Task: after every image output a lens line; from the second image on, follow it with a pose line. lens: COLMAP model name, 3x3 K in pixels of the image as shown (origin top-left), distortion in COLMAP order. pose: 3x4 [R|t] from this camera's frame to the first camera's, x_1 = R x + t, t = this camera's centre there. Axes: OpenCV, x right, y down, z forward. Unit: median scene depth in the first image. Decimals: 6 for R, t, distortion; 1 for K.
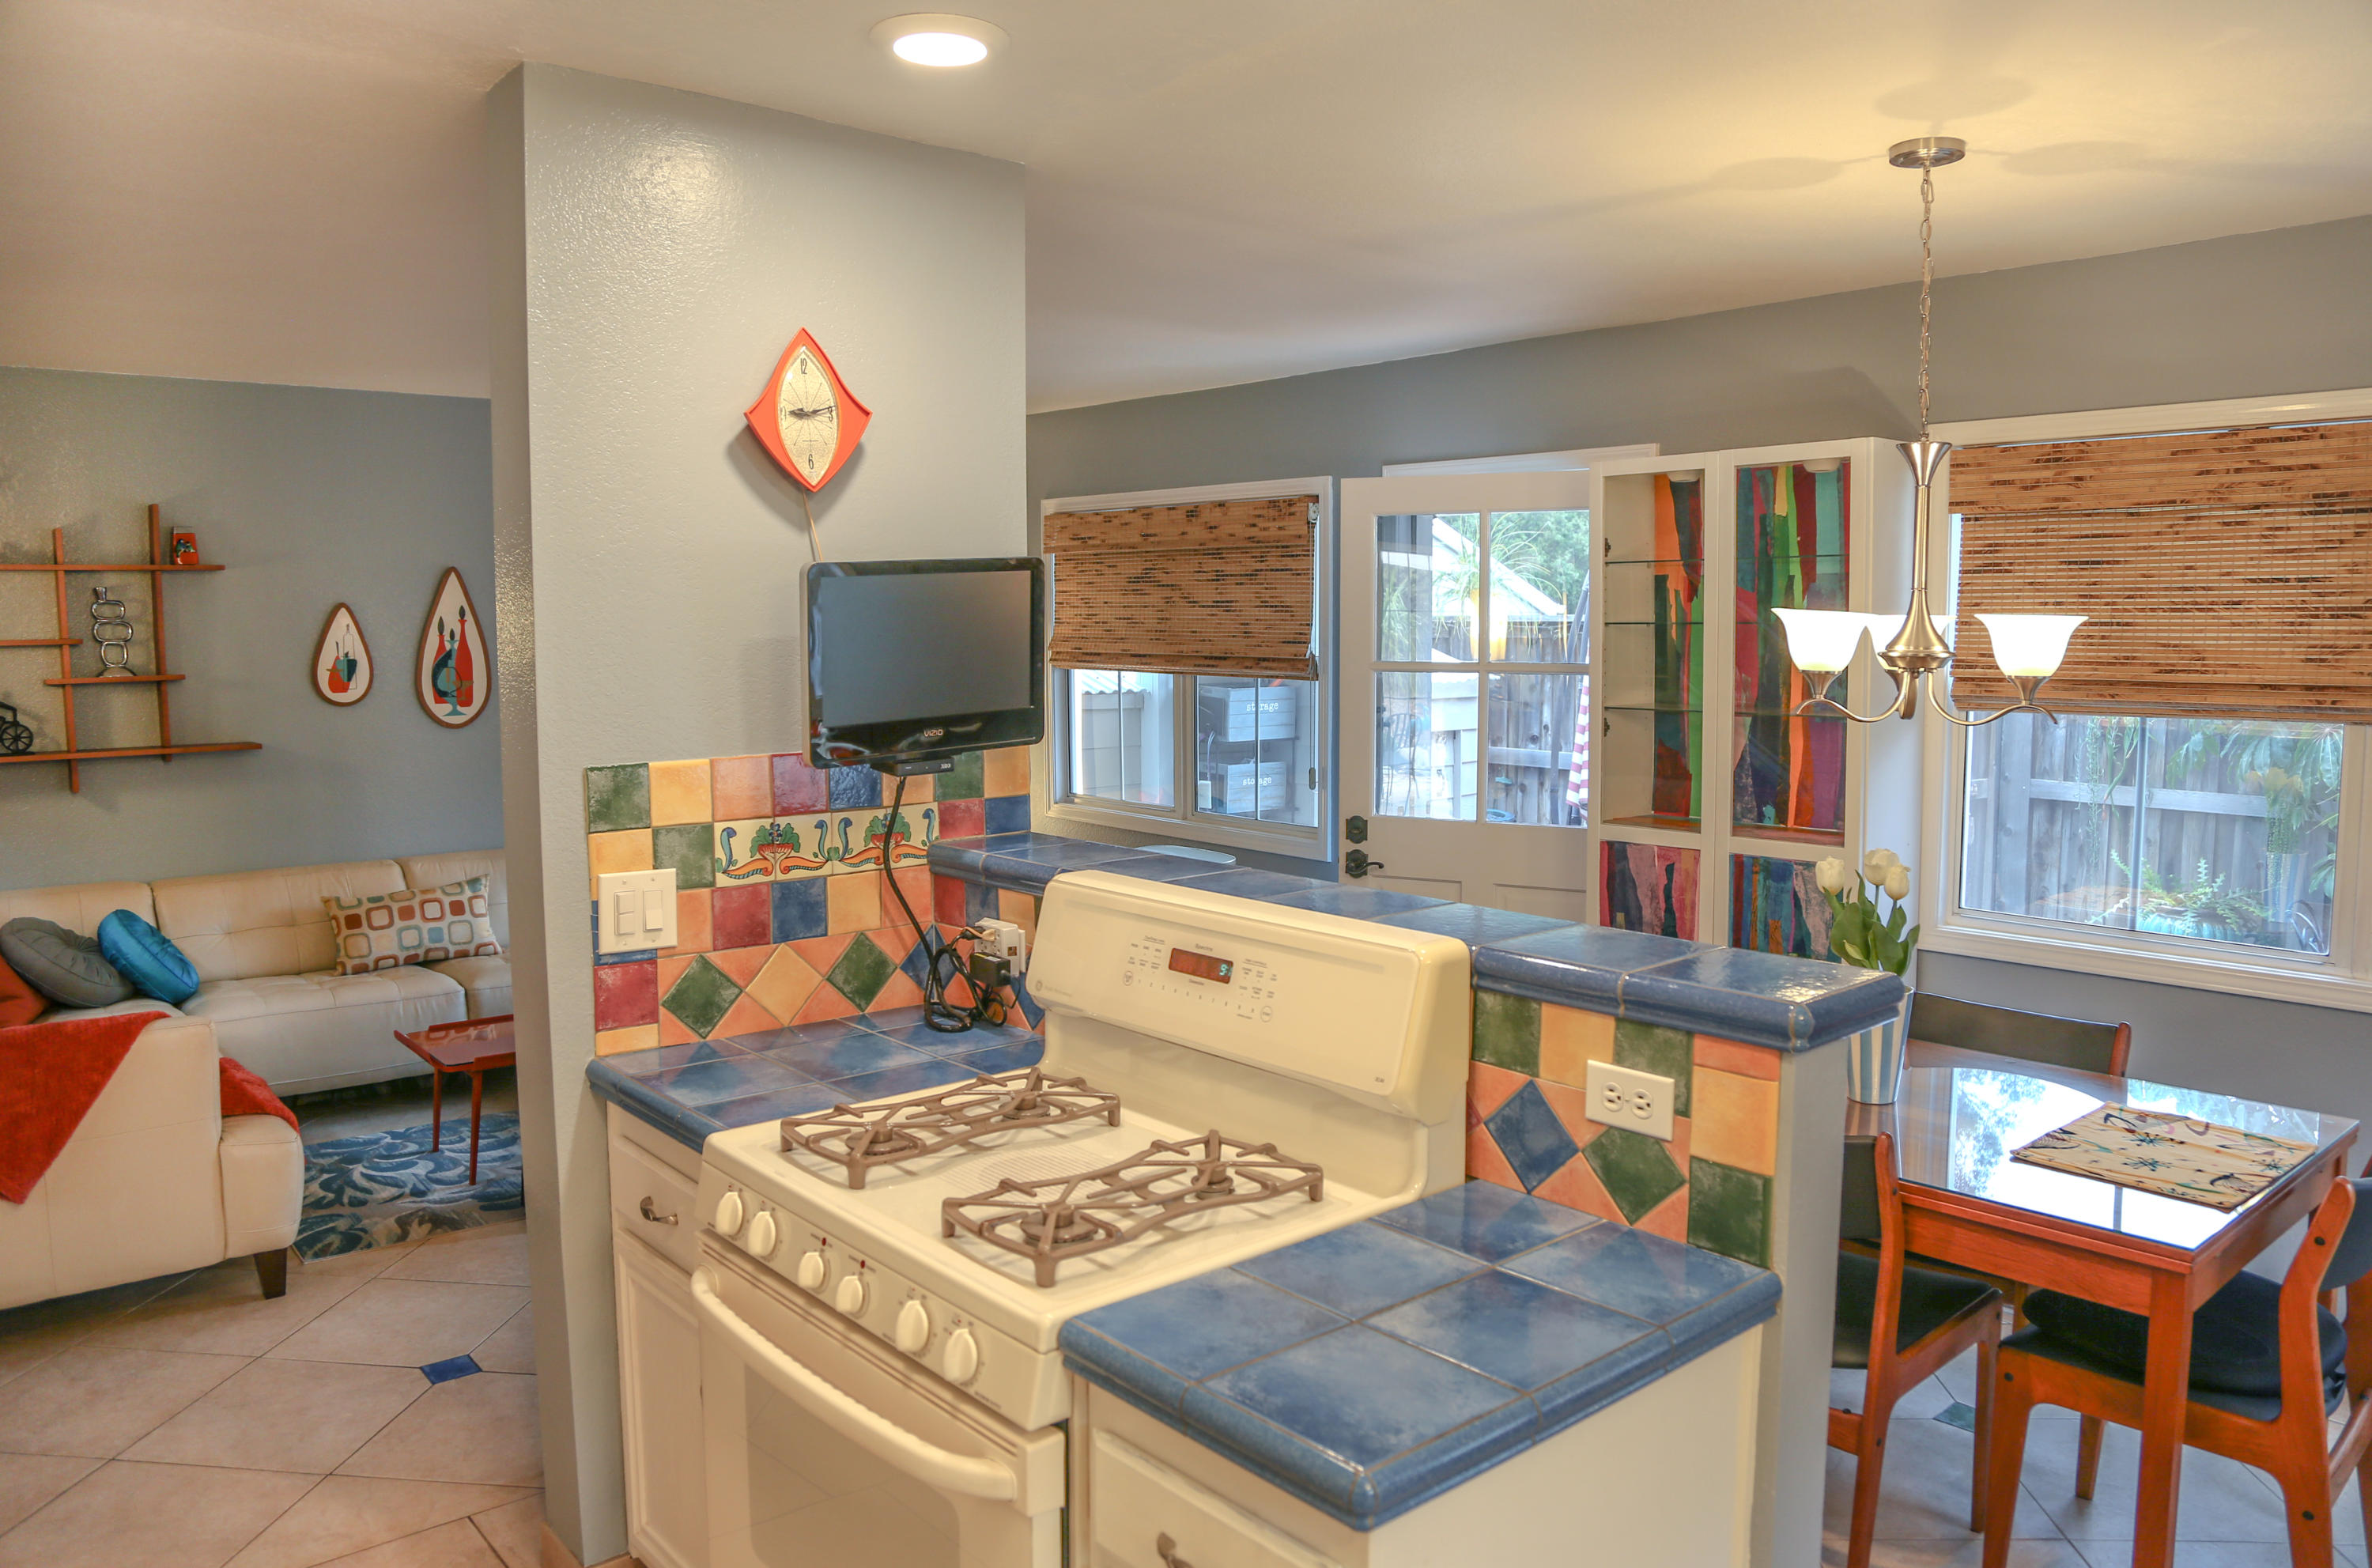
lens RADIAL K [[1673.9, 0, 1181.5], [0, 1673.9, 769.1], [0, 0, 1]] dist [-0.138779, 0.071637]
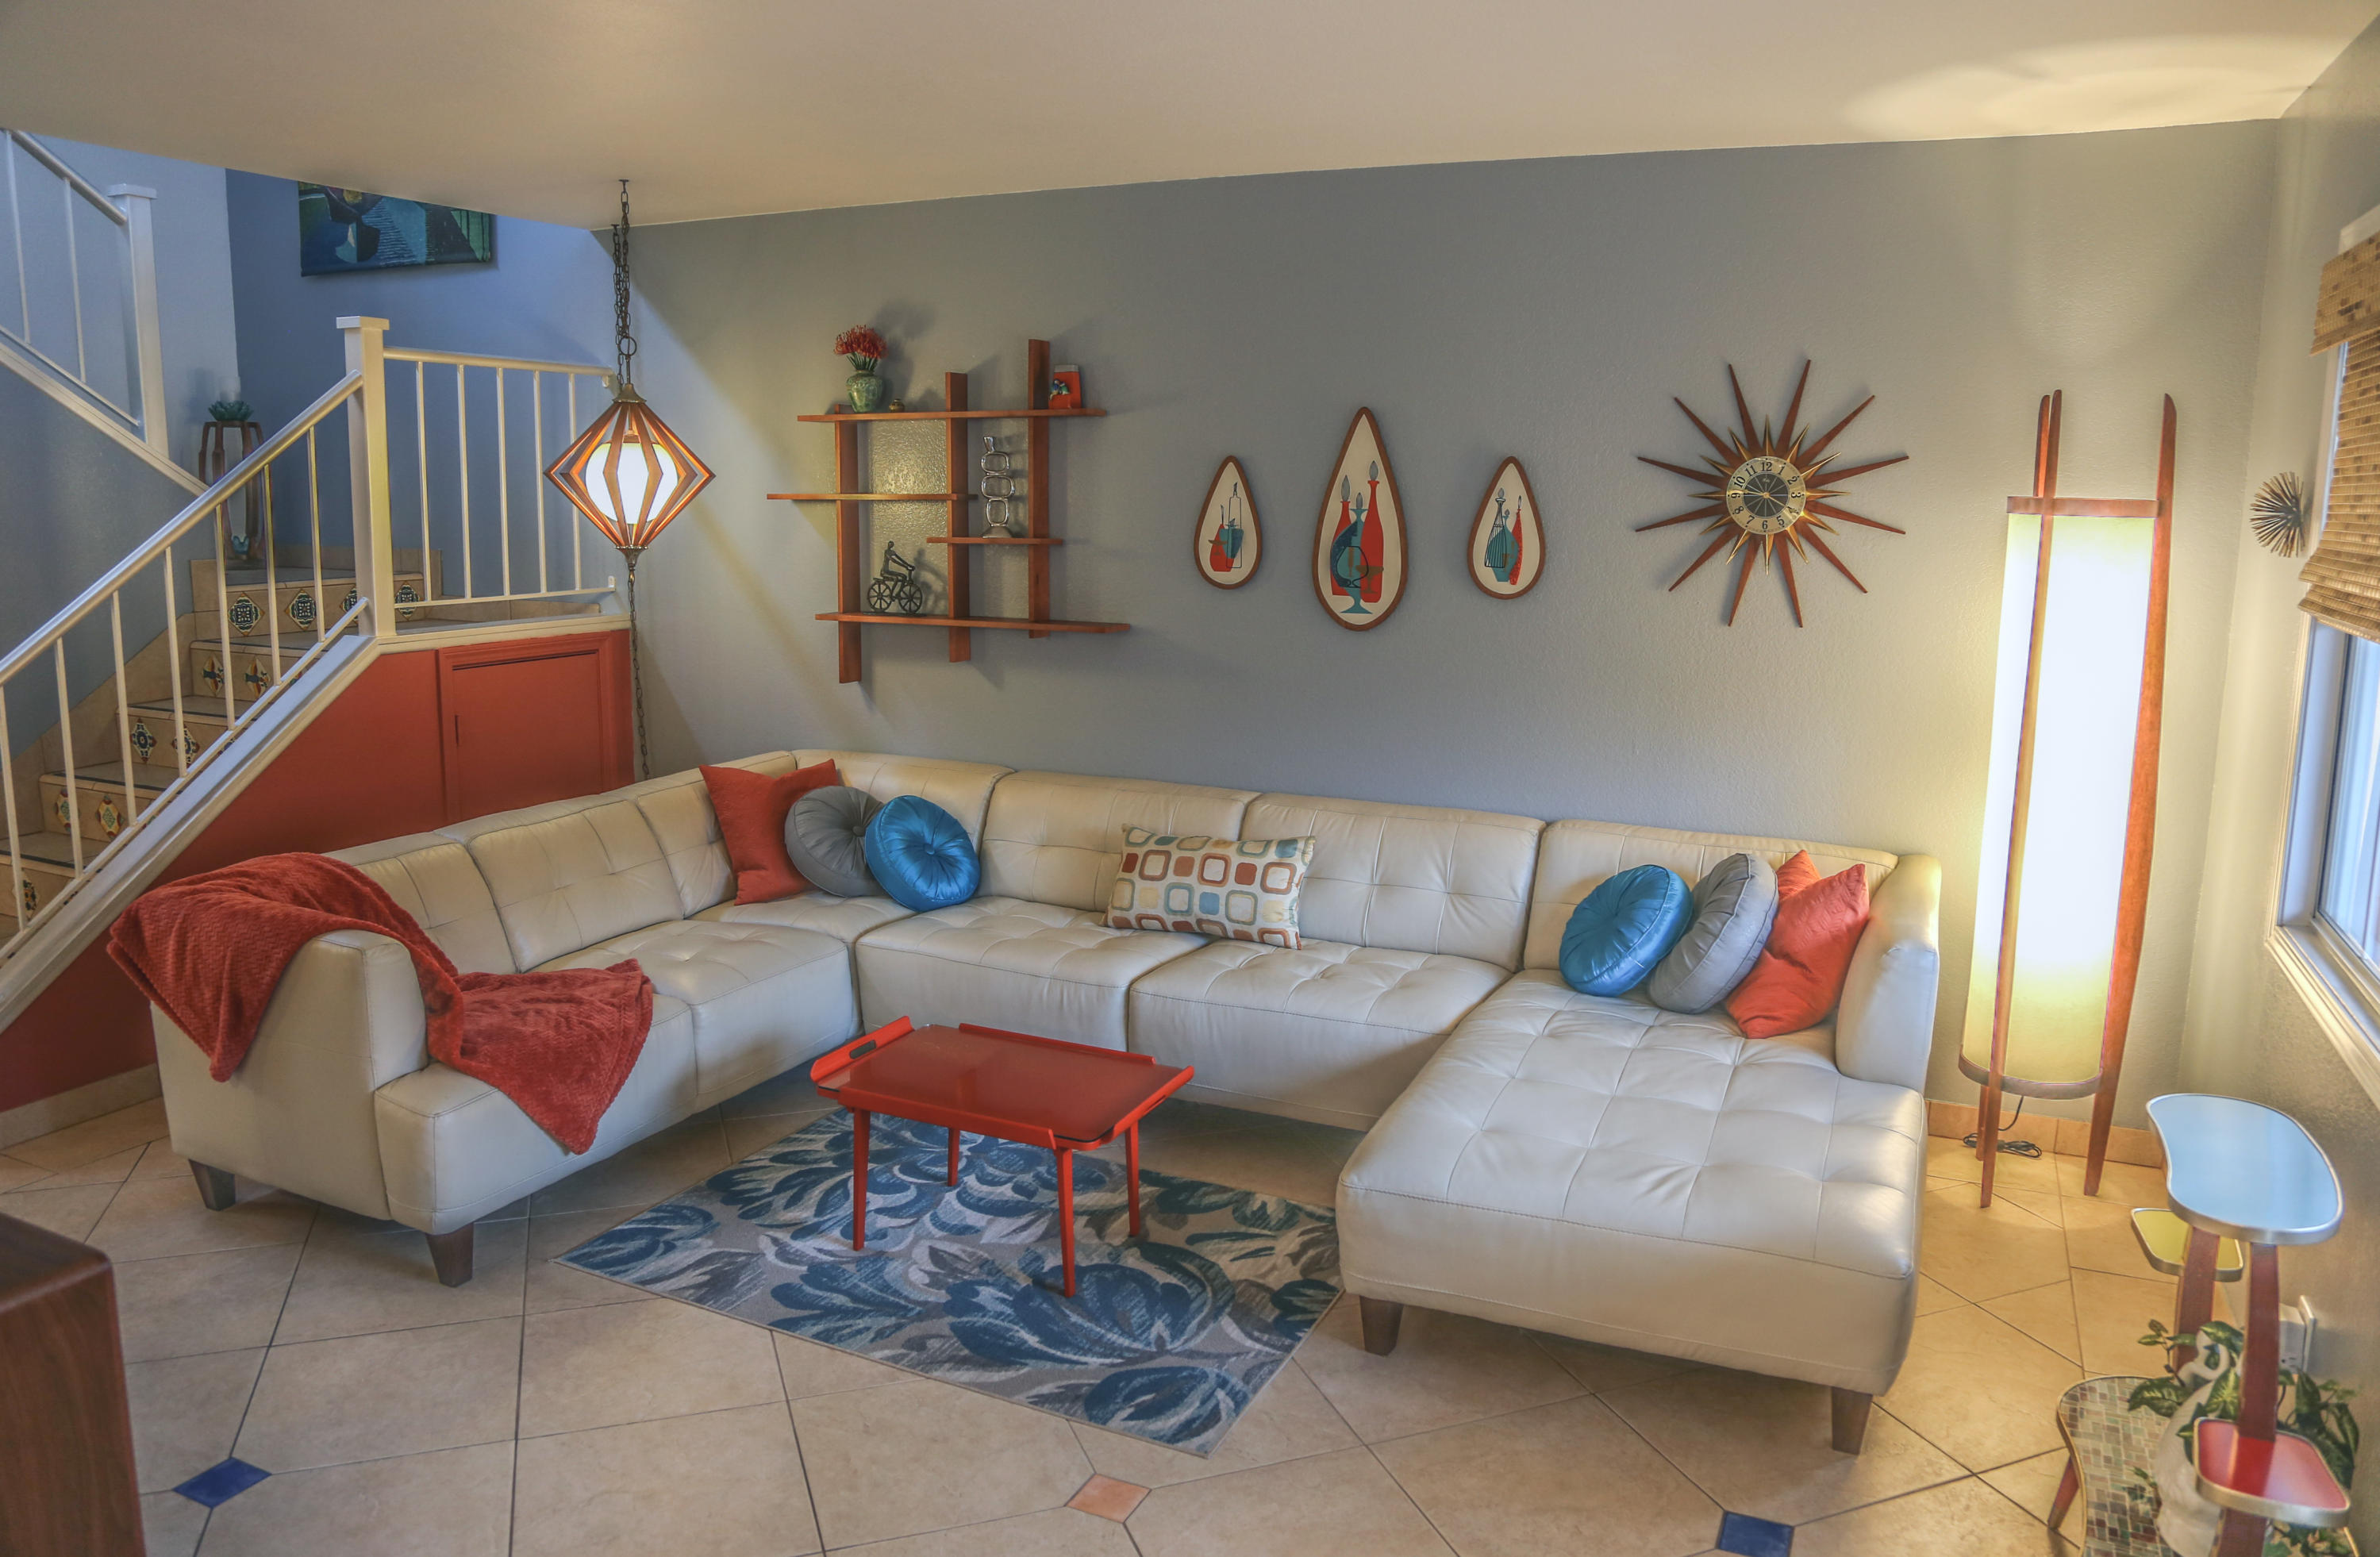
lens RADIAL K [[1742.2, 0, 1129.7], [0, 1742.2, 737.2], [0, 0, 1]] dist [-0.010722, -0.002422]
pose [[0.397376, 0.146169, -0.905940, 0.466524], [-0.092847, 0.988571, 0.118775, -0.125937], [0.912947, 0.036915, 0.406405, 1.226609]]
